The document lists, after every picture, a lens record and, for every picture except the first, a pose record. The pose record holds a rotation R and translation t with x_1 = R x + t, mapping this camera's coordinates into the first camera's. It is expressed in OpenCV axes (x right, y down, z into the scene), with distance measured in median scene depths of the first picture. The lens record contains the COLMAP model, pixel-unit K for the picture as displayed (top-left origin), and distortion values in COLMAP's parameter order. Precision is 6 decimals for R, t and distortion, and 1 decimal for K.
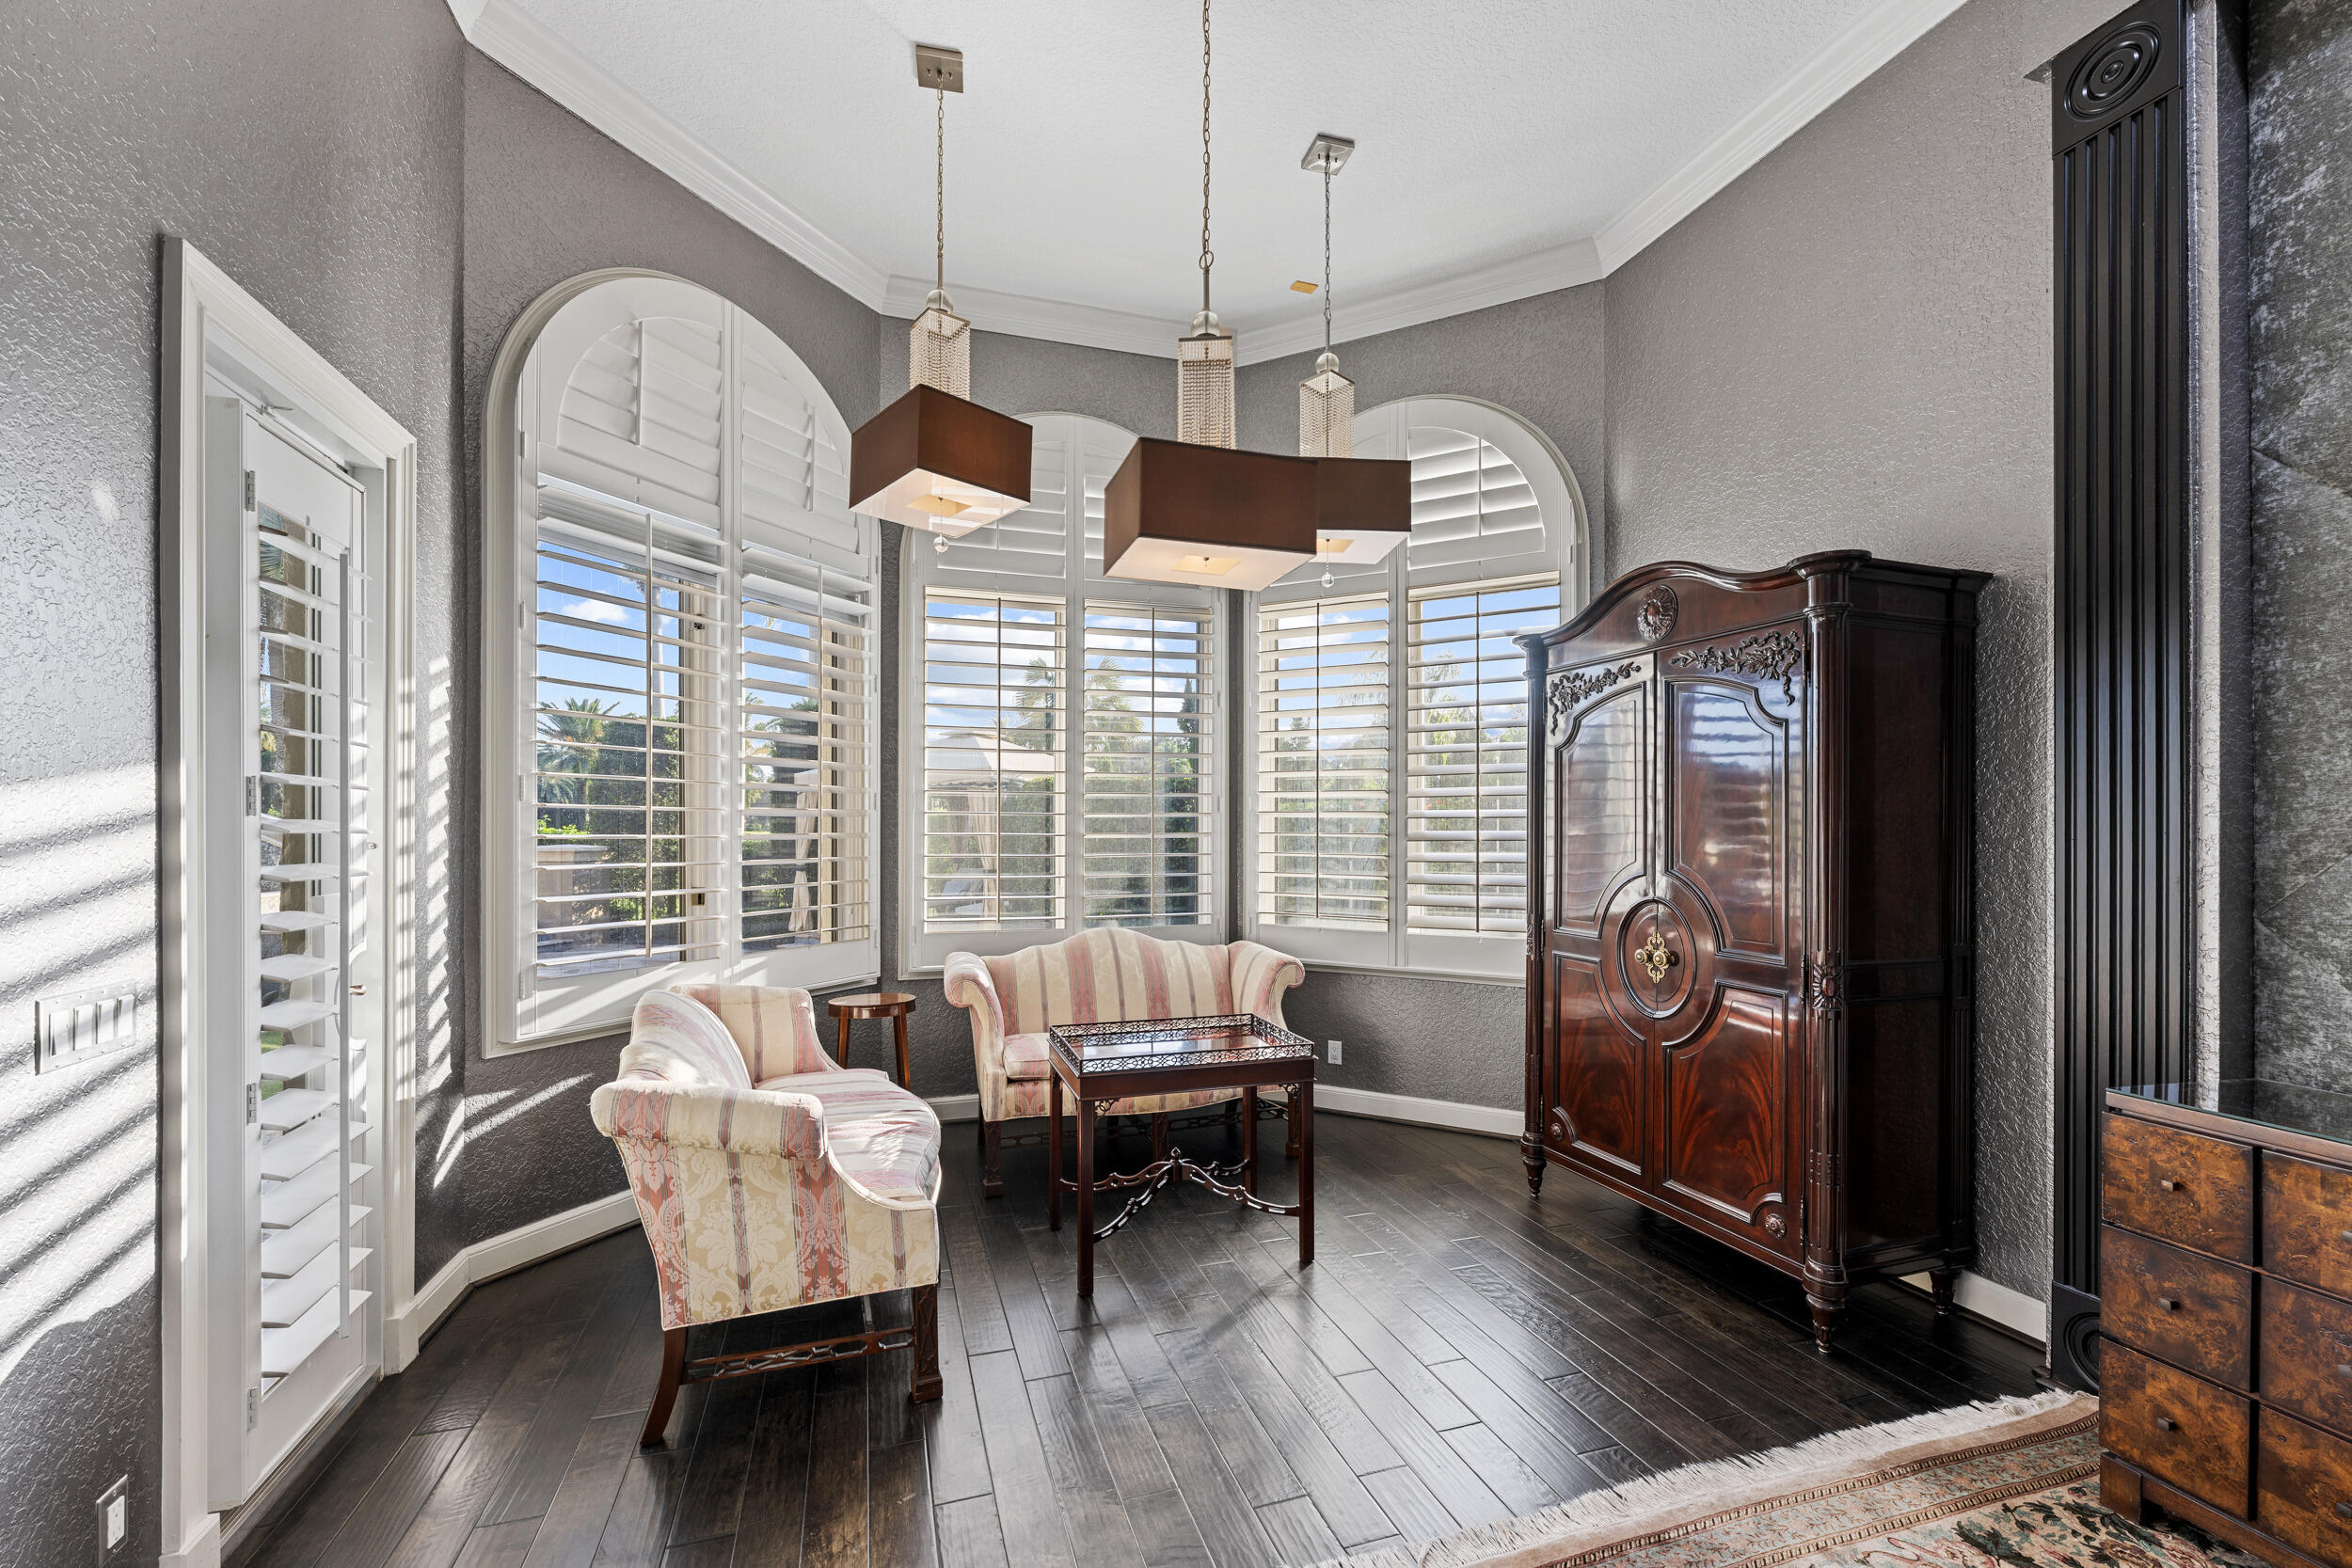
lens RADIAL K [[938.8, 0, 1183.7], [0, 938.8, 824.9], [0, 0, 1]] dist [0.007531, 0.000217]
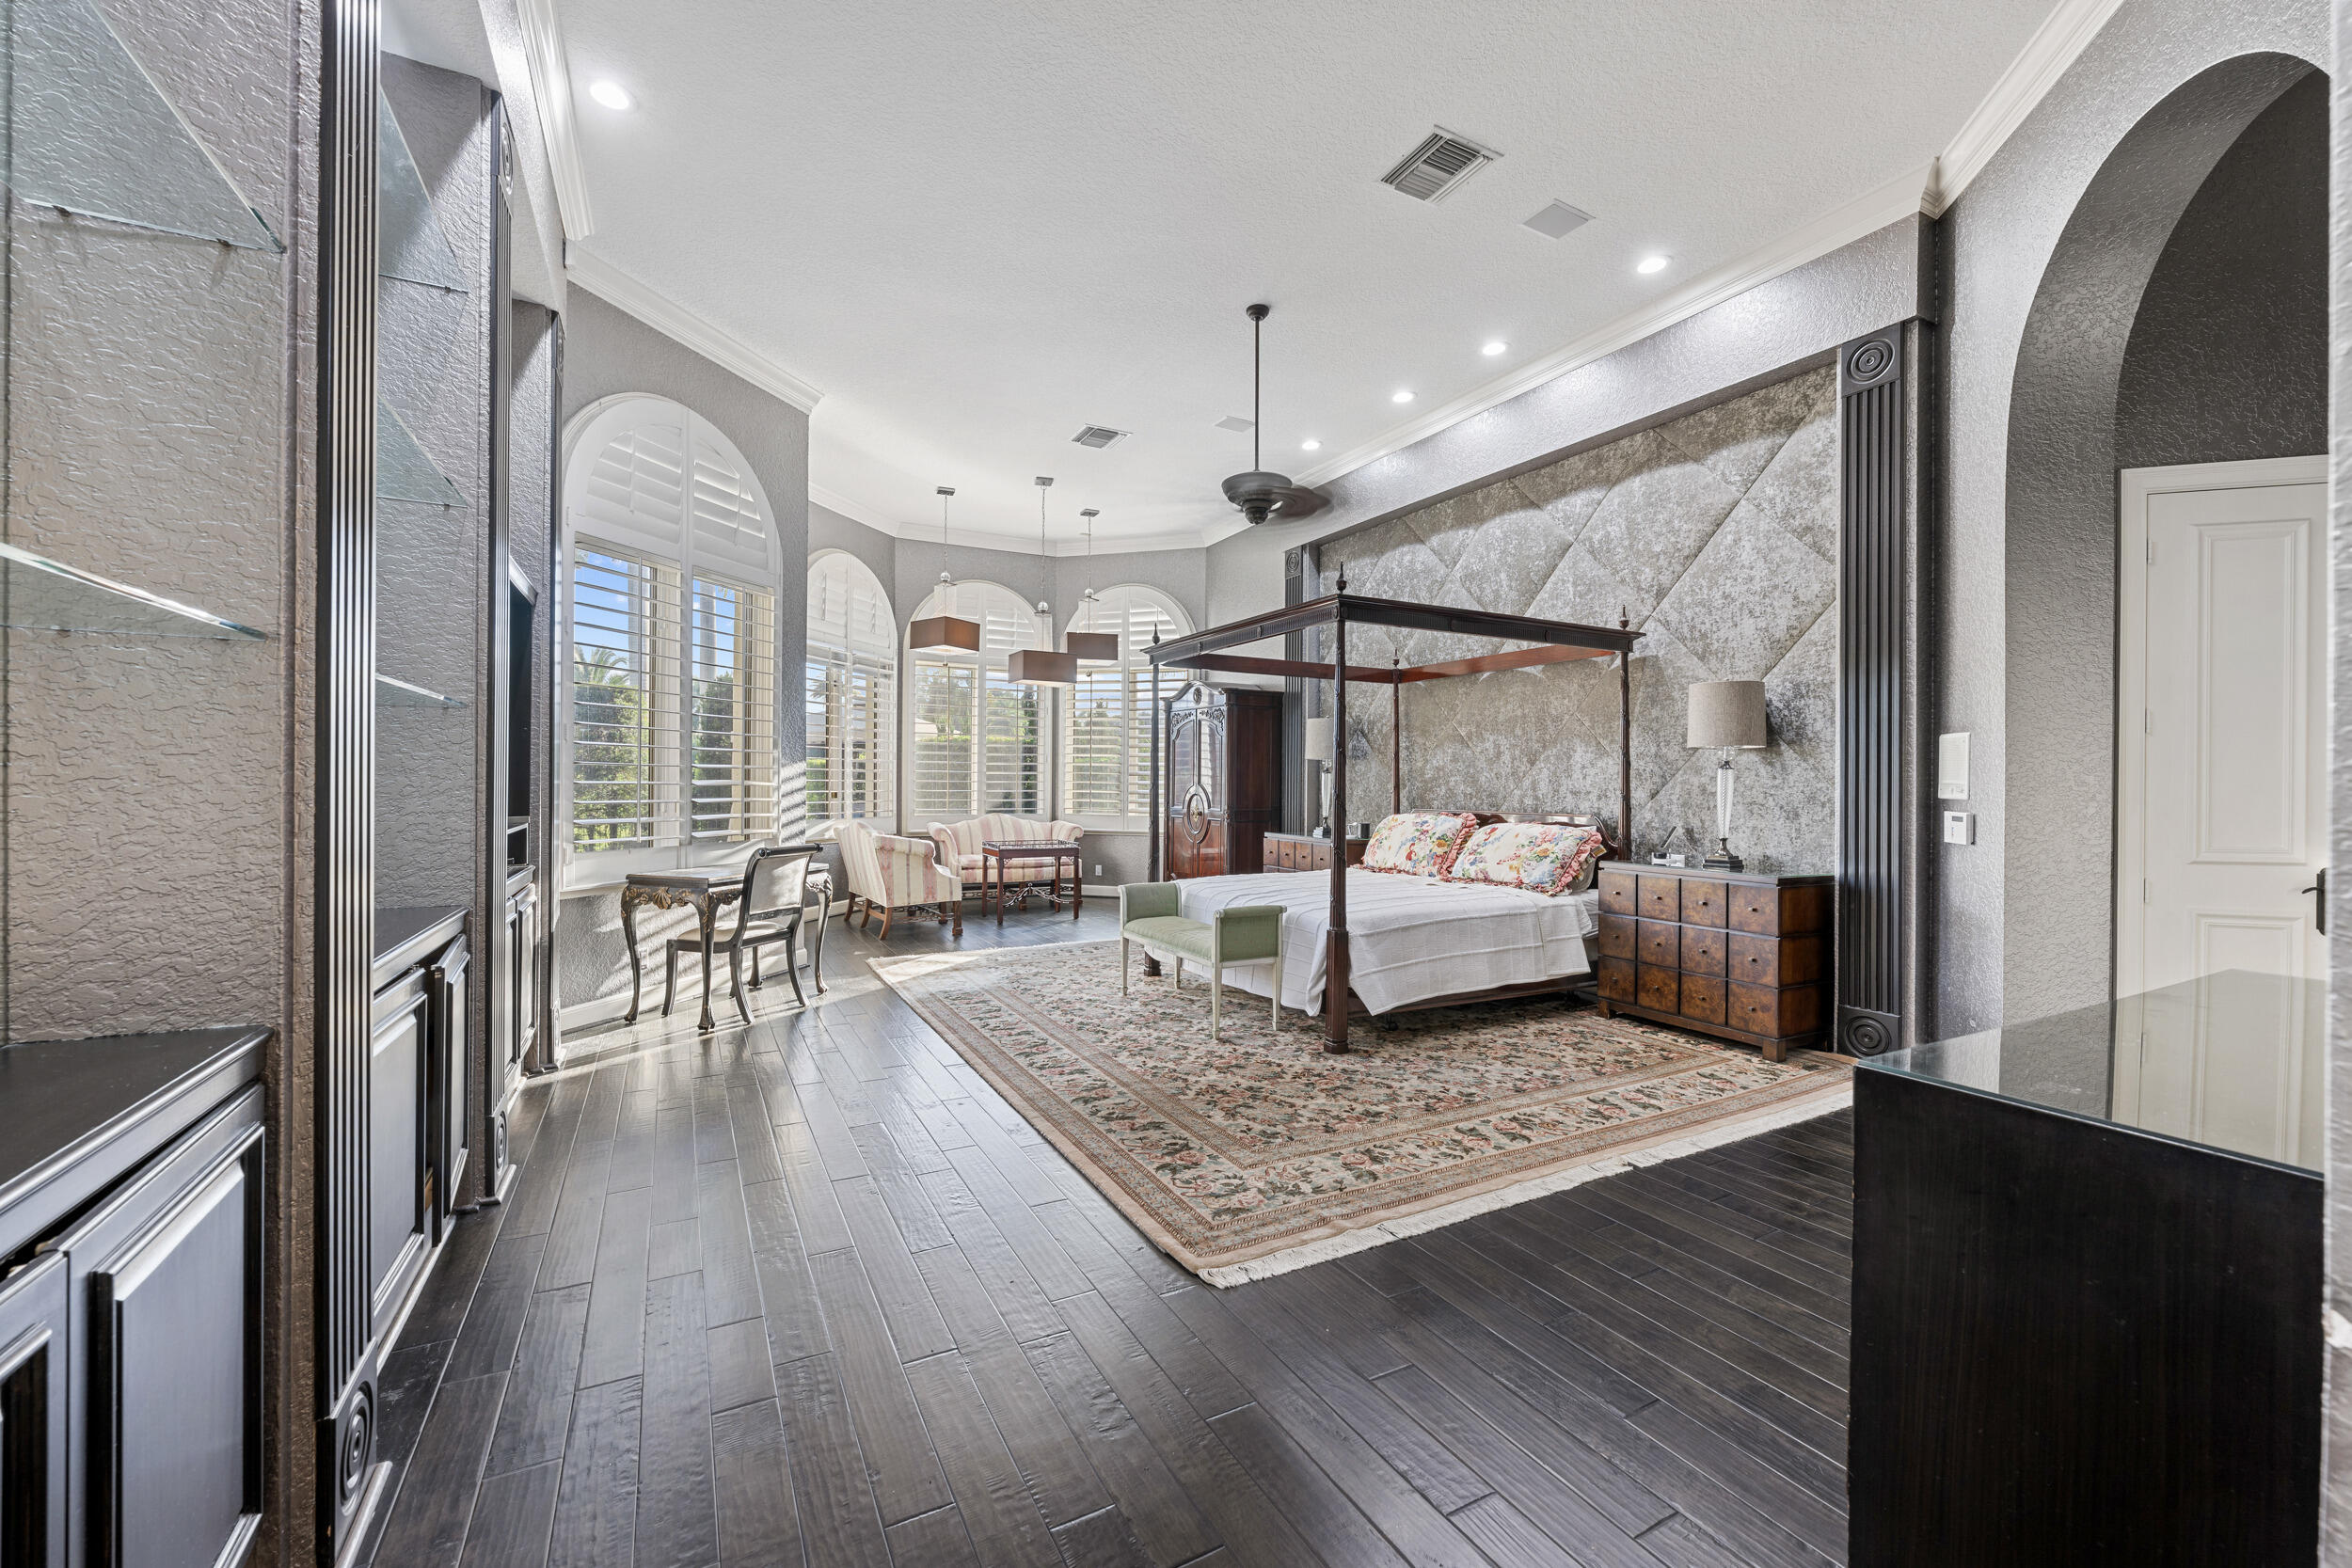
lens RADIAL K [[938.8, 0, 1182.7], [0, 938.8, 778.6], [0, 0, 1]] dist [0.007531, 0.000217]
pose [[0.983705, 0.005169, 0.179714, -0.044707], [-0.005370, 0.999985, 0.000631, 0.021079], [-0.179708, -0.001586, 0.983719, -1.219197]]
